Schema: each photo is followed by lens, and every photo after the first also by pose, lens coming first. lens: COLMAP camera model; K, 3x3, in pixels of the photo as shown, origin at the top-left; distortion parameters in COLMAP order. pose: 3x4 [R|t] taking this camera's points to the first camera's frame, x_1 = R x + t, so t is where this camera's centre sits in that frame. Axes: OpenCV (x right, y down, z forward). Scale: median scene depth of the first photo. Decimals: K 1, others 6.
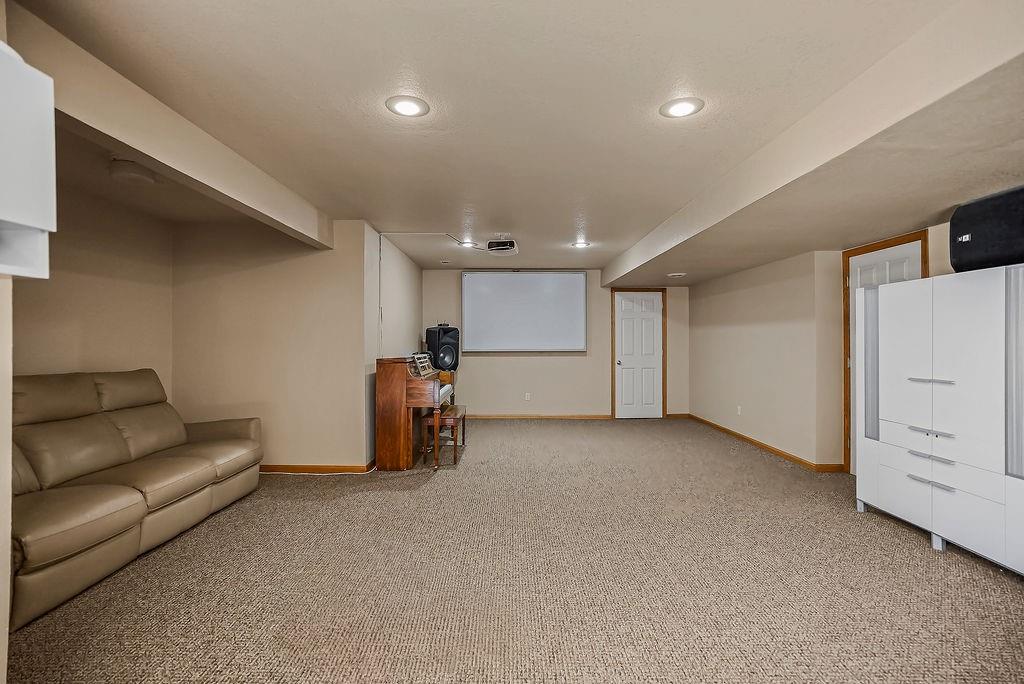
lens RADIAL K [[492.7, 0, 513.7], [0, 492.7, 355.3], [0, 0, 1]] dist [0.001637, 0.000340]
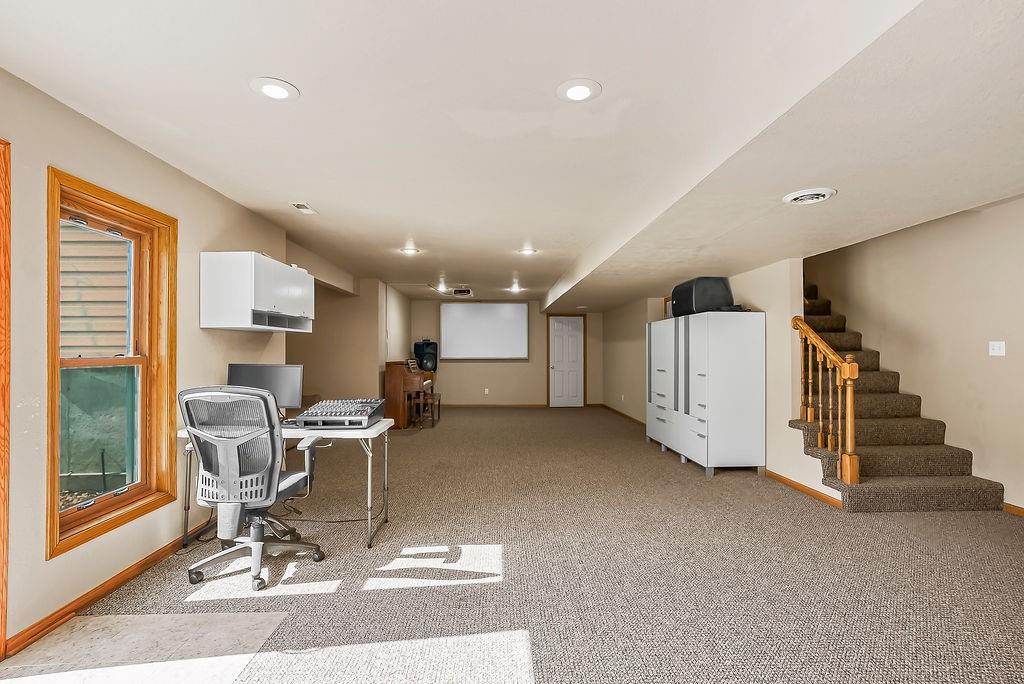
lens RADIAL K [[492.7, 0, 513.7], [0, 492.7, 355.3], [0, 0, 1]] dist [0.001637, 0.000340]
pose [[0.999528, 0.000052, 0.030717, 0.078291], [0.000629, 0.999755, -0.022147, 0.016189], [-0.030711, 0.022156, 0.999283, -0.512114]]
